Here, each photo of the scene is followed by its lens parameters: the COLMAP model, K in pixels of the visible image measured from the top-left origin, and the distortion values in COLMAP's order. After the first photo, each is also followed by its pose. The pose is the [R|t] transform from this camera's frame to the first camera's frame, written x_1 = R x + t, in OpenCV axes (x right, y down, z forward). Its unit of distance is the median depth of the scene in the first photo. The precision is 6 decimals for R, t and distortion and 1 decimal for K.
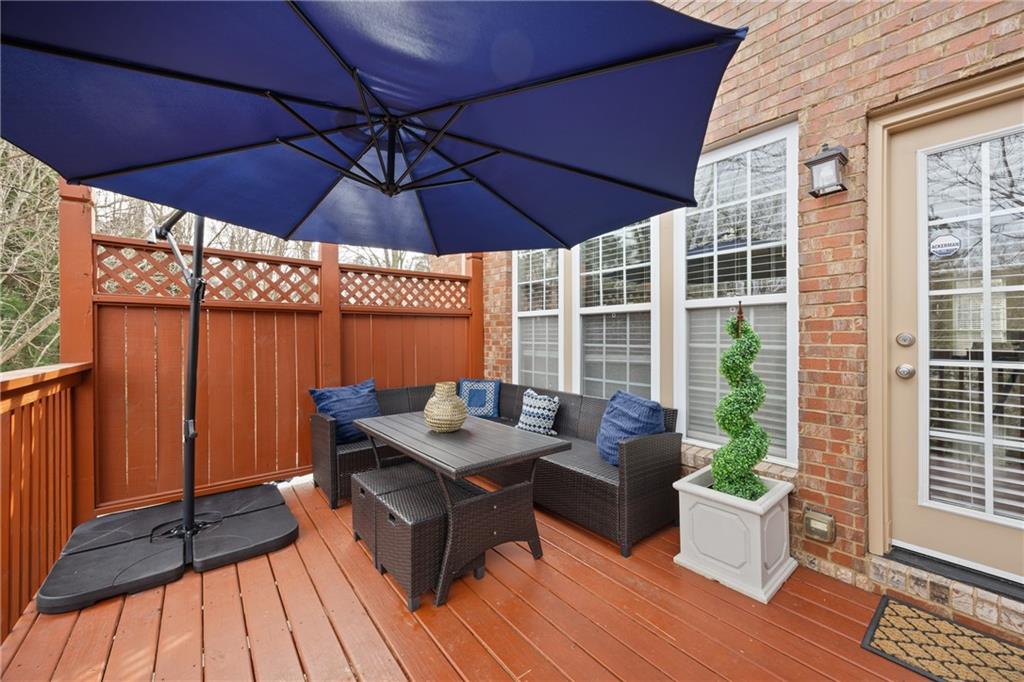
lens RADIAL K [[392.0, 0, 510.9], [0, 392.0, 339.6], [0, 0, 1]] dist [-0.000796, -0.000242]
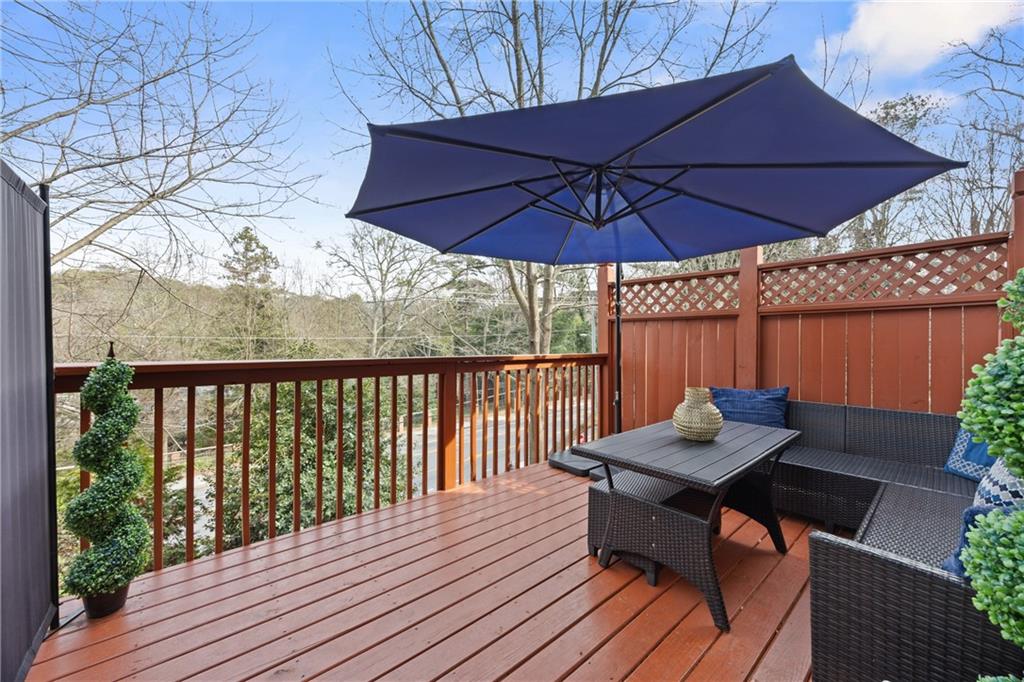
lens RADIAL K [[388.5, 0, 523.2], [0, 388.5, 342.4], [0, 0, 1]] dist [-0.000447, 0.000006]
pose [[0.060563, 0.008136, -0.998131, 0.547219], [-0.009742, 0.999924, 0.007560, -0.001861], [0.998117, 0.009266, 0.060638, 0.393201]]
